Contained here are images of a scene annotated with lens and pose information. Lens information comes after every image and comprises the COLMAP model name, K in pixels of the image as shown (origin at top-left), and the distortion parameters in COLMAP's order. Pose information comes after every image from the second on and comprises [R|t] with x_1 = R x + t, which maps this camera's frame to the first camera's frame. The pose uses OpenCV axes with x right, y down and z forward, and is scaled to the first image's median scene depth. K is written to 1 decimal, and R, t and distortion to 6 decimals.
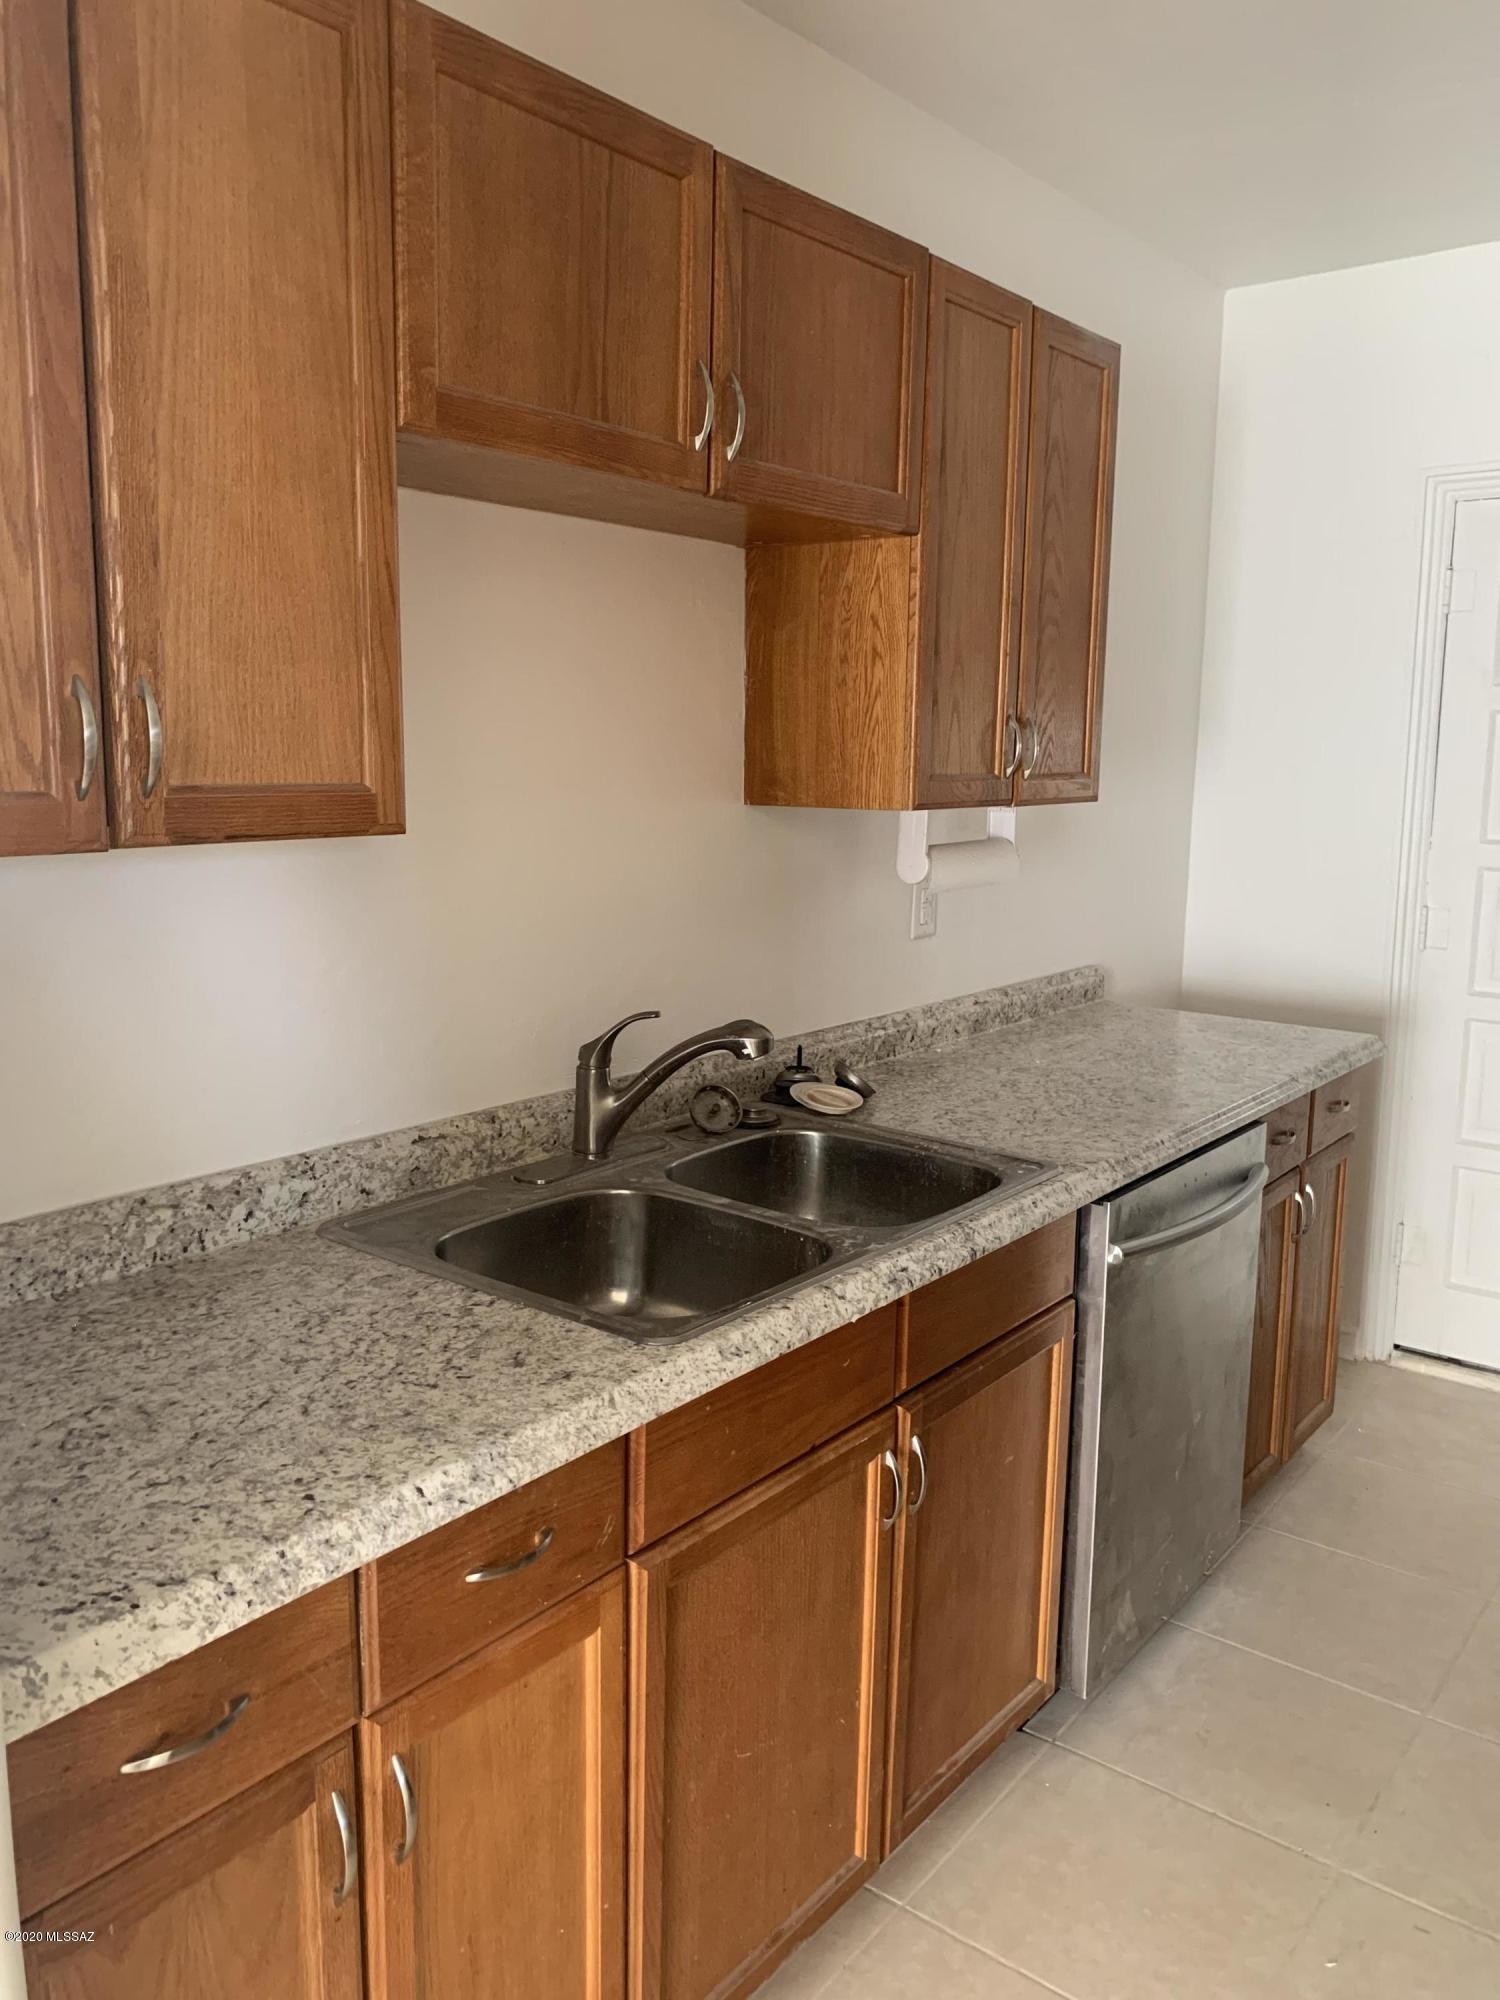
lens RADIAL K [[1517.4, 0, 748.8], [0, 1517.4, 999.4], [0, 0, 1]] dist [0.012875, 0.005895]
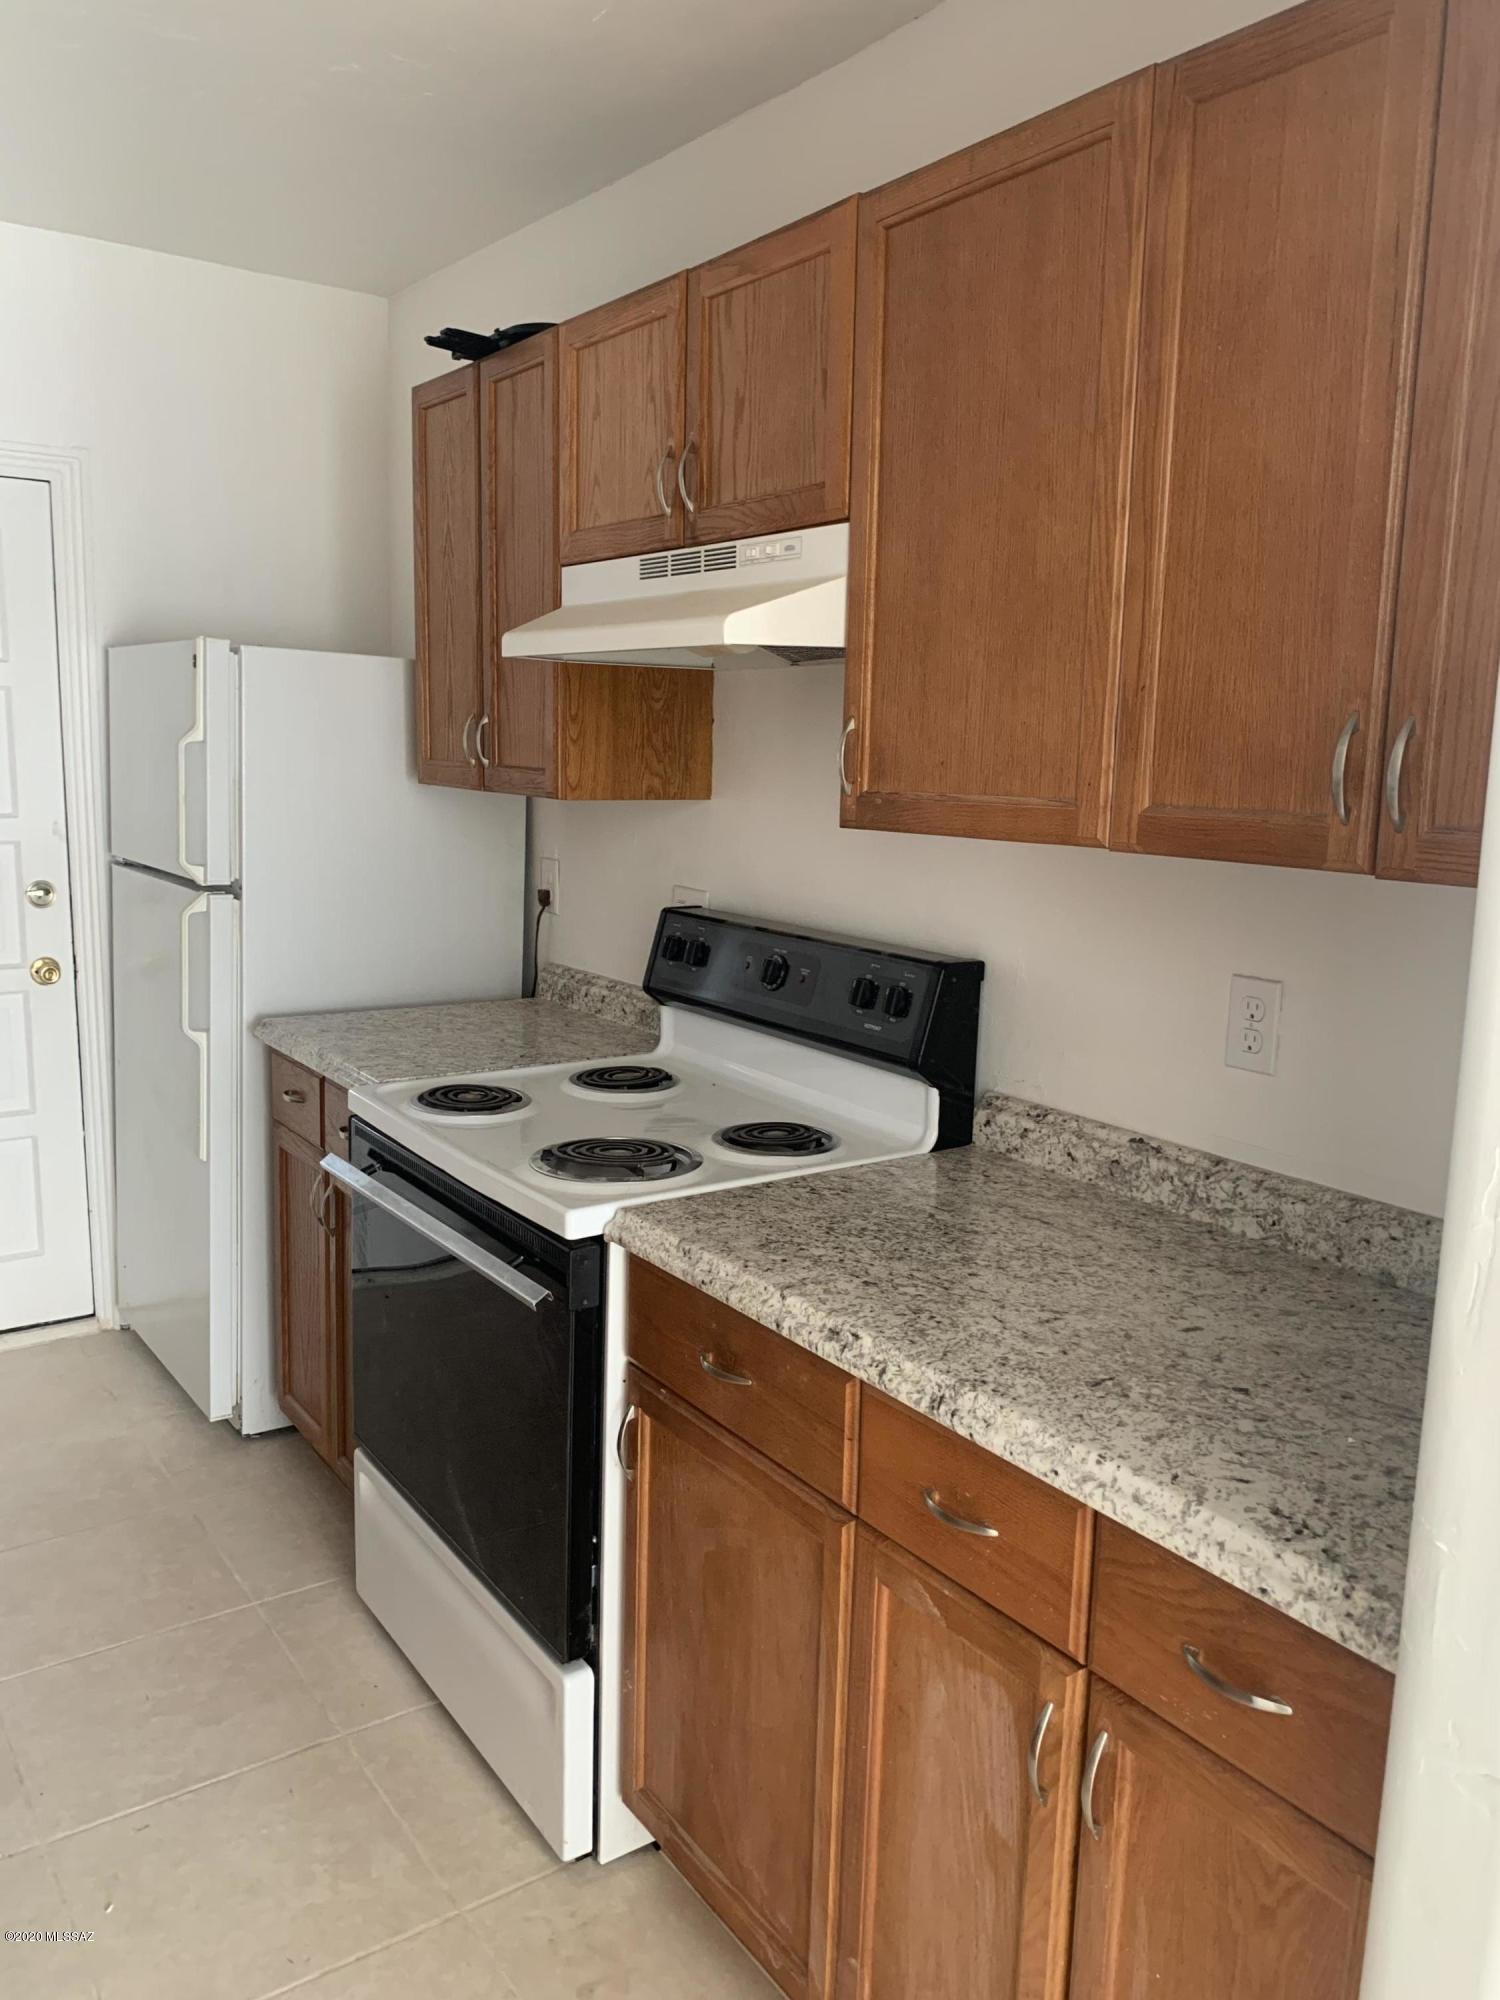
lens RADIAL K [[1517.4, 0, 749.3], [0, 1517.4, 993.8], [0, 0, 1]] dist [0.012875, 0.005895]
pose [[-0.294752, 0.155595, -0.942821, 0.820226], [-0.170252, 0.962317, 0.212038, -0.178545], [0.940285, 0.223016, -0.257155, 0.989953]]
